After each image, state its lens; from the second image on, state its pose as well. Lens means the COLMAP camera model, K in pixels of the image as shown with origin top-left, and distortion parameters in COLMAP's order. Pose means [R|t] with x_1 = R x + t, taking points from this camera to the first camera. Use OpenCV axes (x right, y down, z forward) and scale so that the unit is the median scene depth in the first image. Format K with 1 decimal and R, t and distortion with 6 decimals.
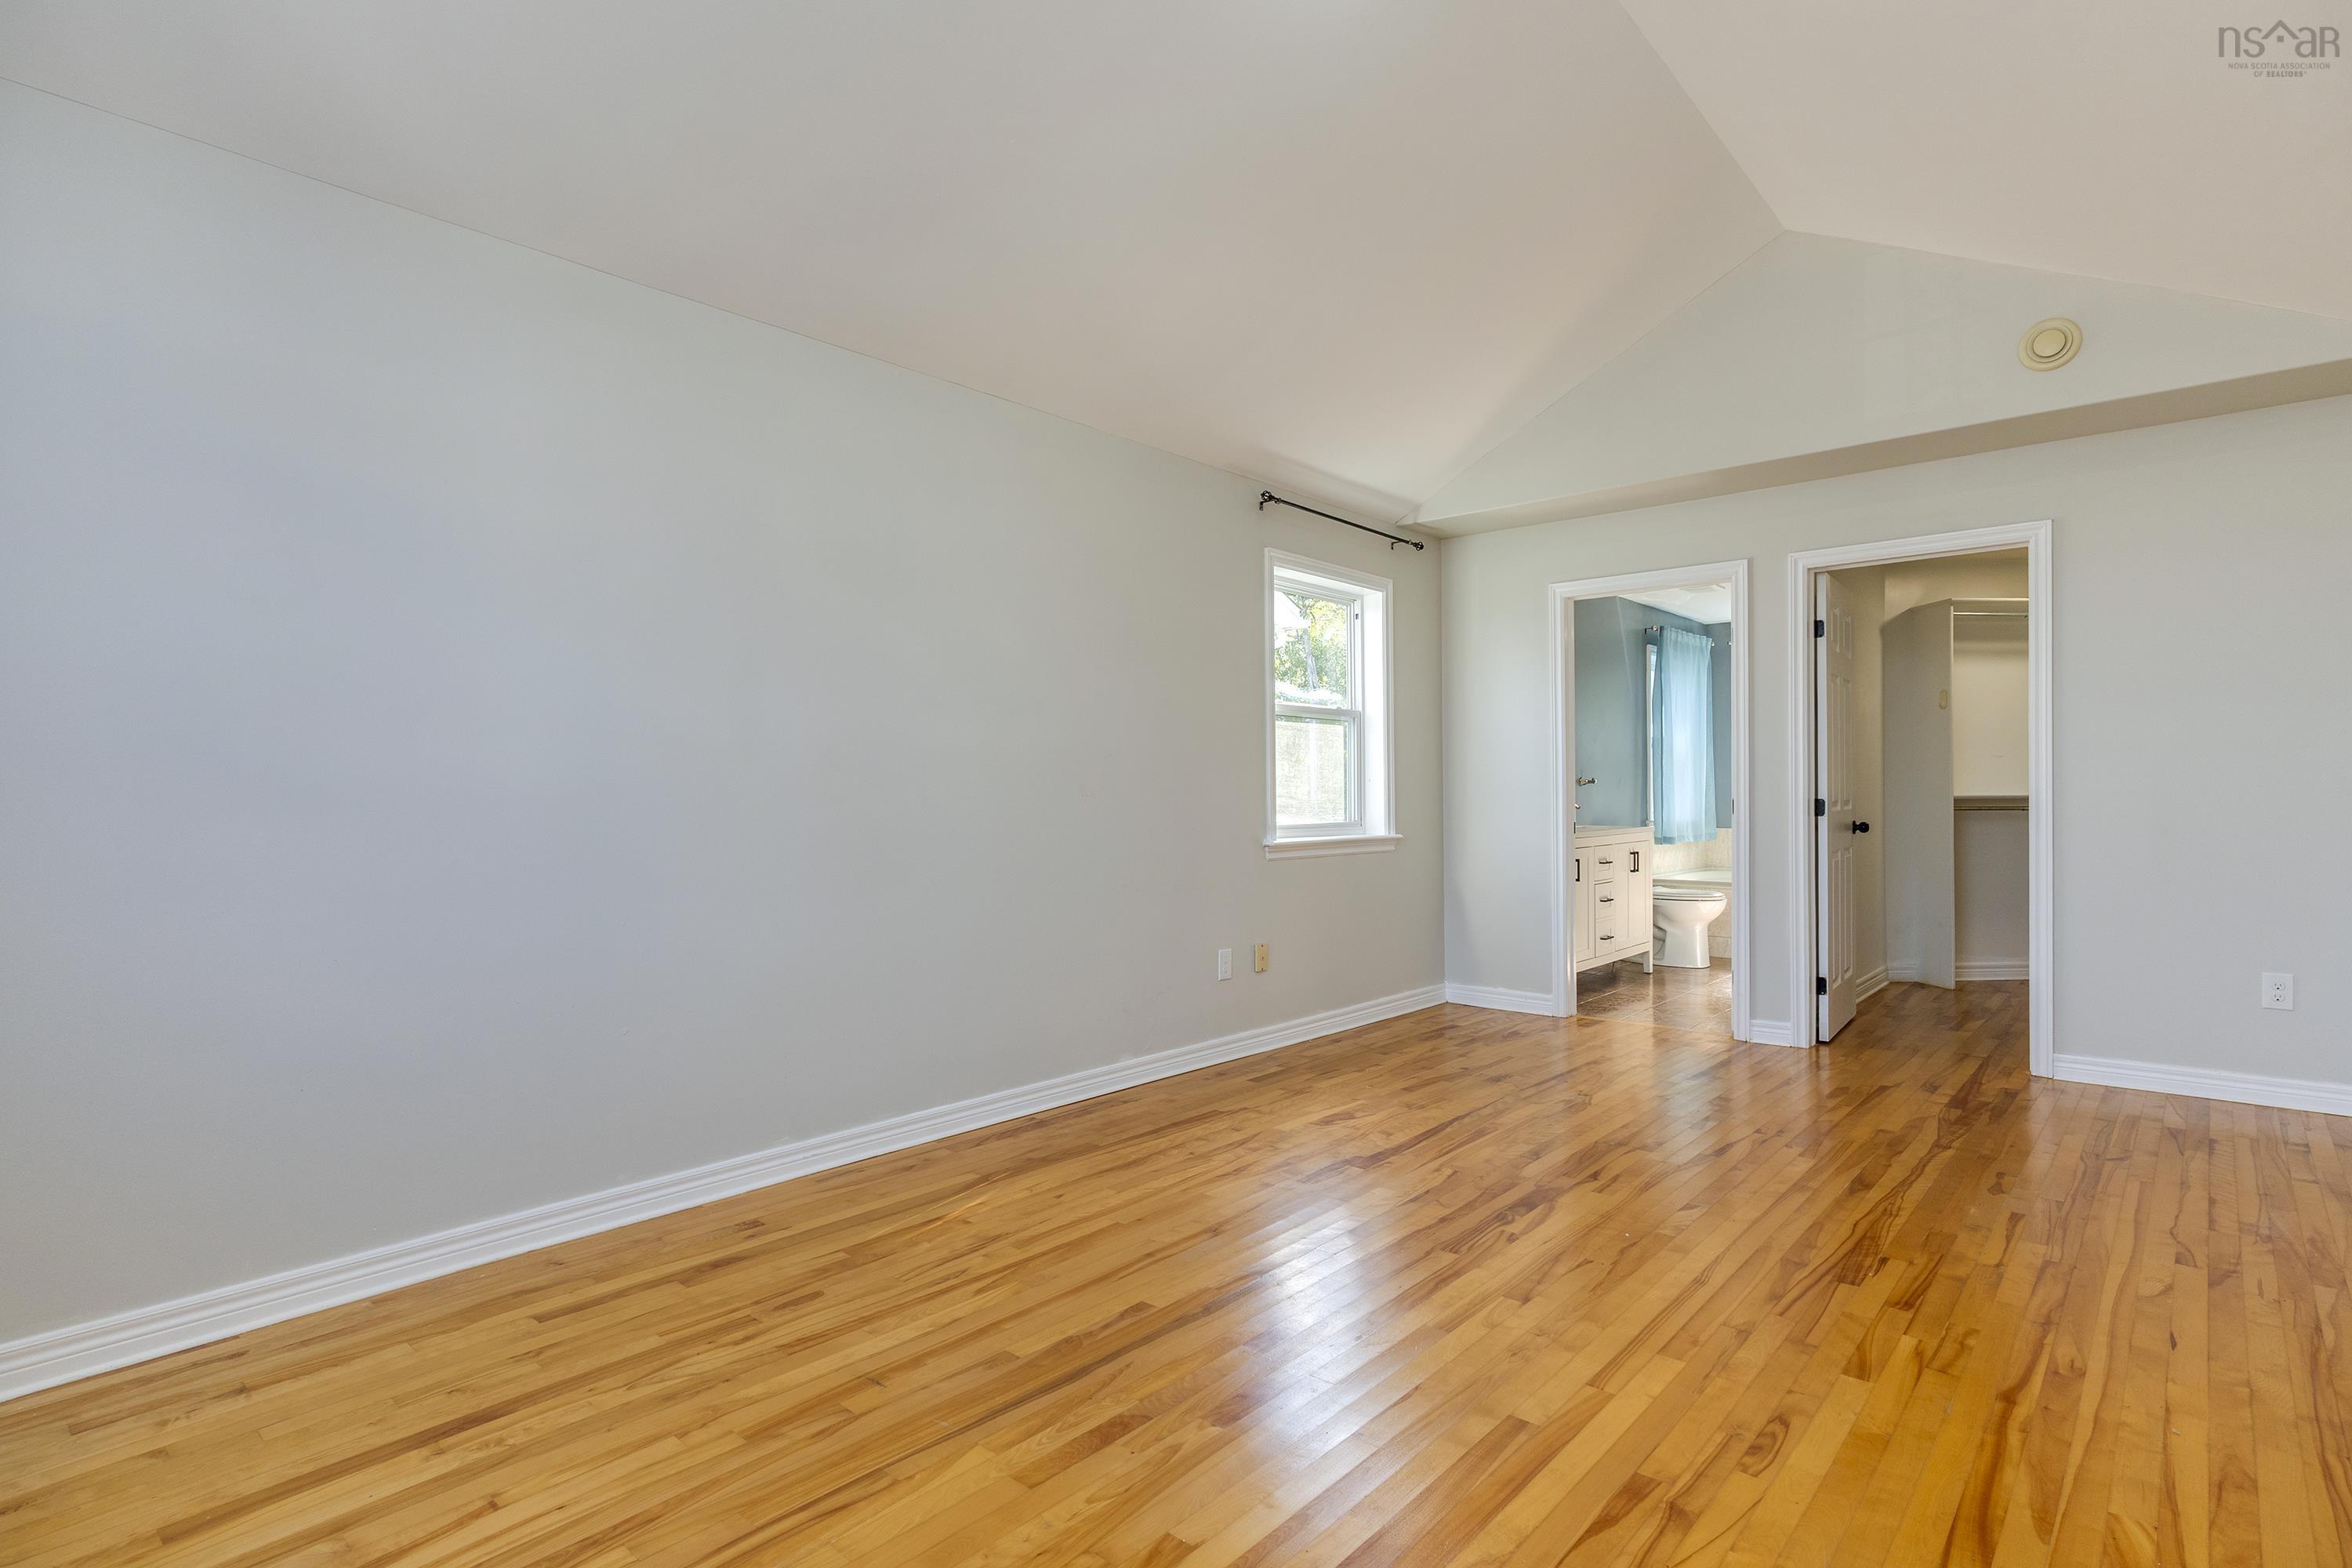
lens RADIAL K [[1180.1, 0, 1182.1], [0, 1180.1, 775.8], [0, 0, 1]] dist [-0.000117, 0.000863]
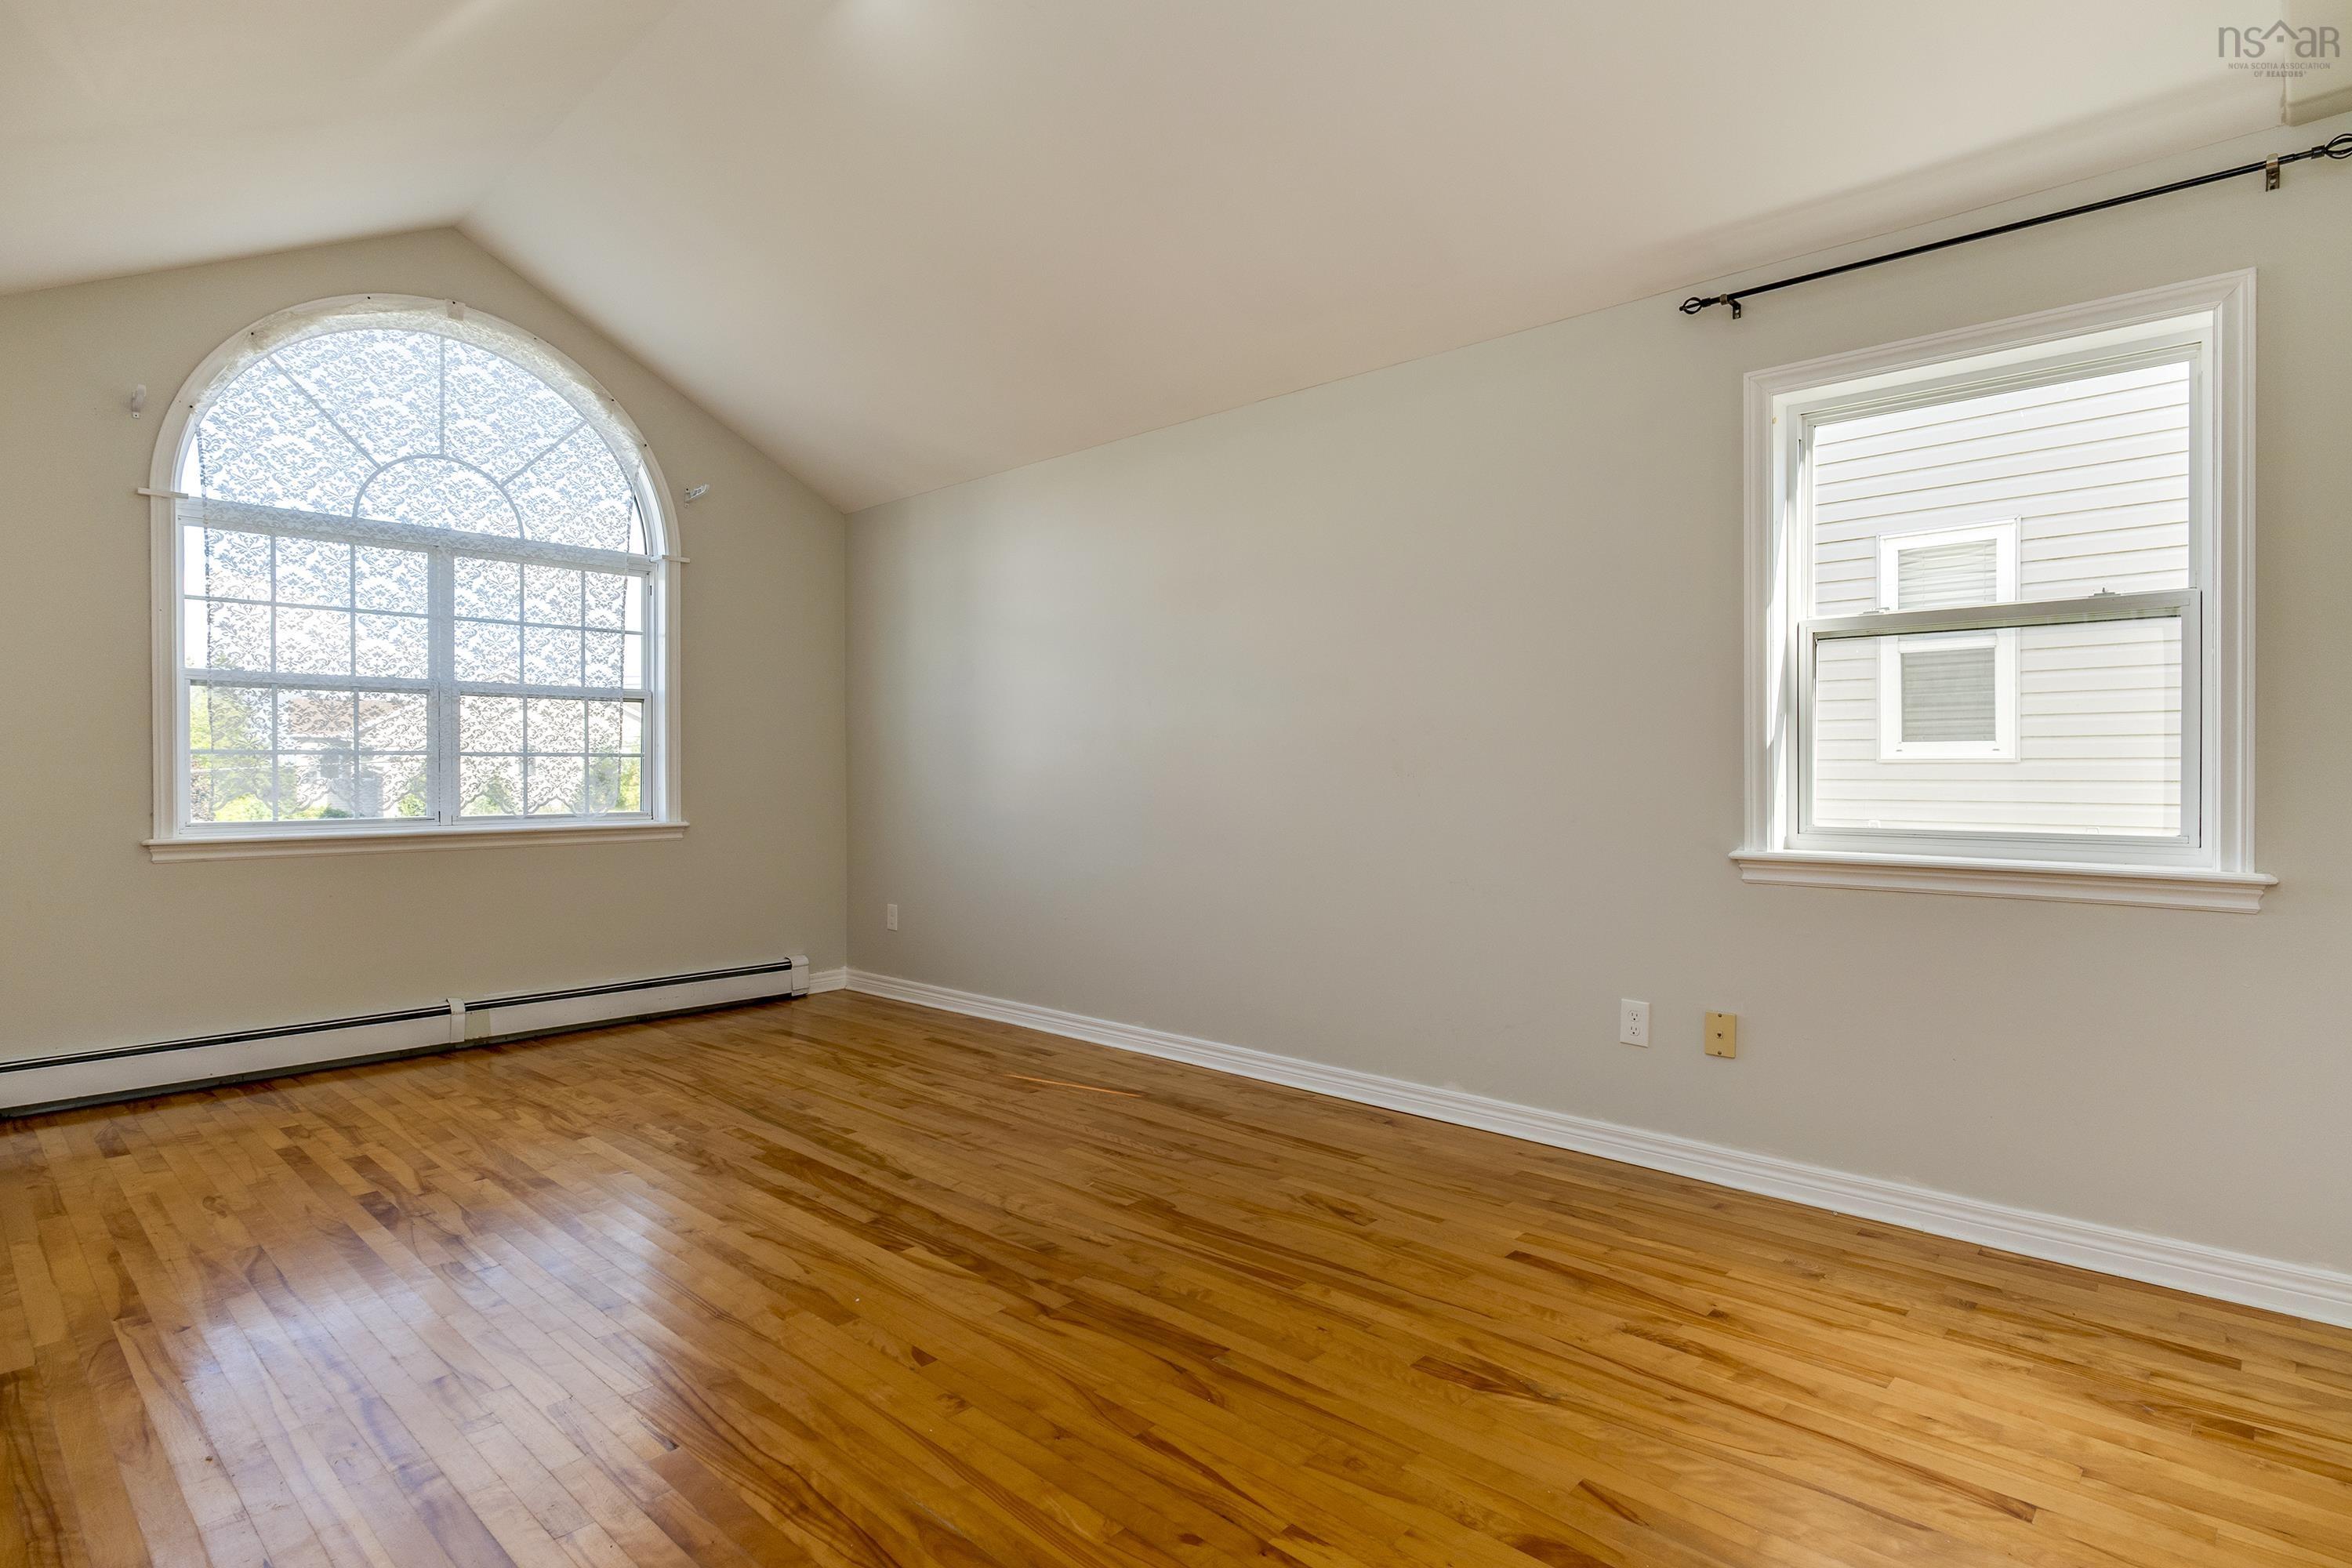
lens RADIAL K [[1204.7, 0, 1192.4], [0, 1204.7, 787.8], [0, 0, 1]] dist [-0.002362, 0.000100]
pose [[-0.021638, 0.018941, -0.999586, 1.053007], [0.017417, 0.999676, 0.018565, 0.007301], [0.999614, -0.017009, -0.021961, 1.082773]]
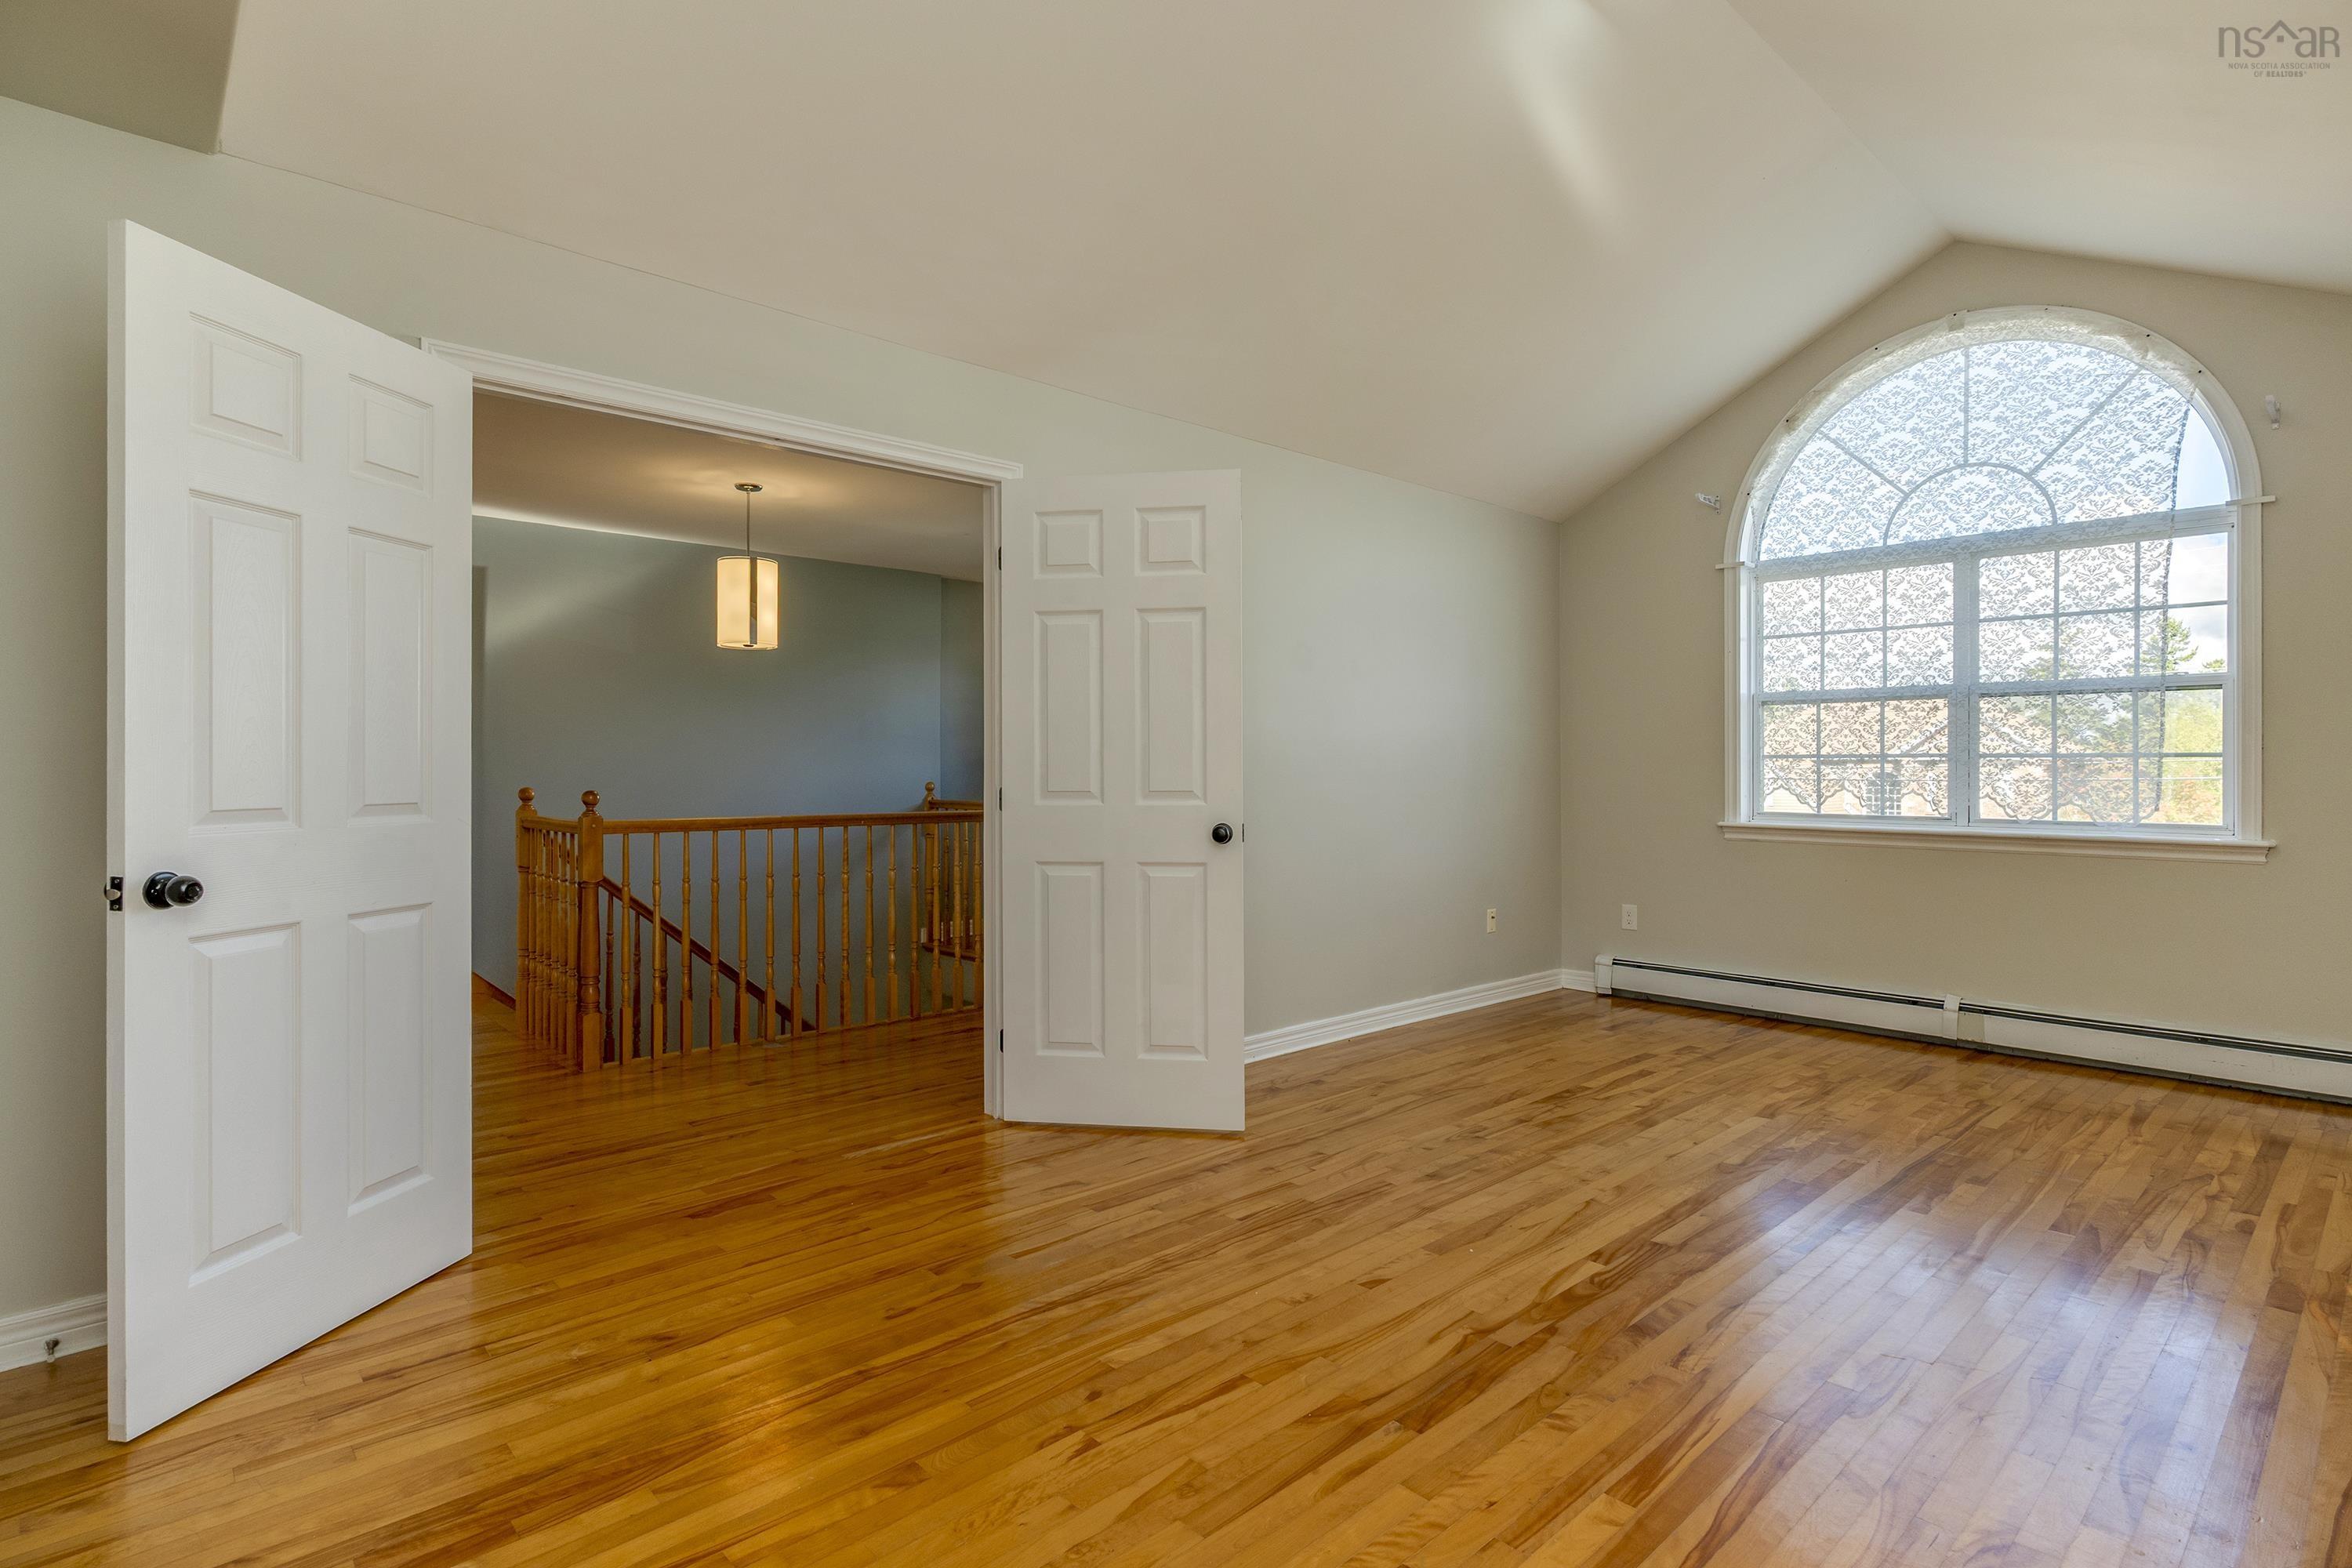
lens RADIAL K [[1180.1, 0, 1182.1], [0, 1180.1, 775.8], [0, 0, 1]] dist [-0.000117, 0.000863]
pose [[-0.995122, 0.002901, 0.098610, 0.439535], [0.002082, 0.999962, -0.008416, 0.012398], [-0.098631, -0.008169, -0.995091, 1.685417]]
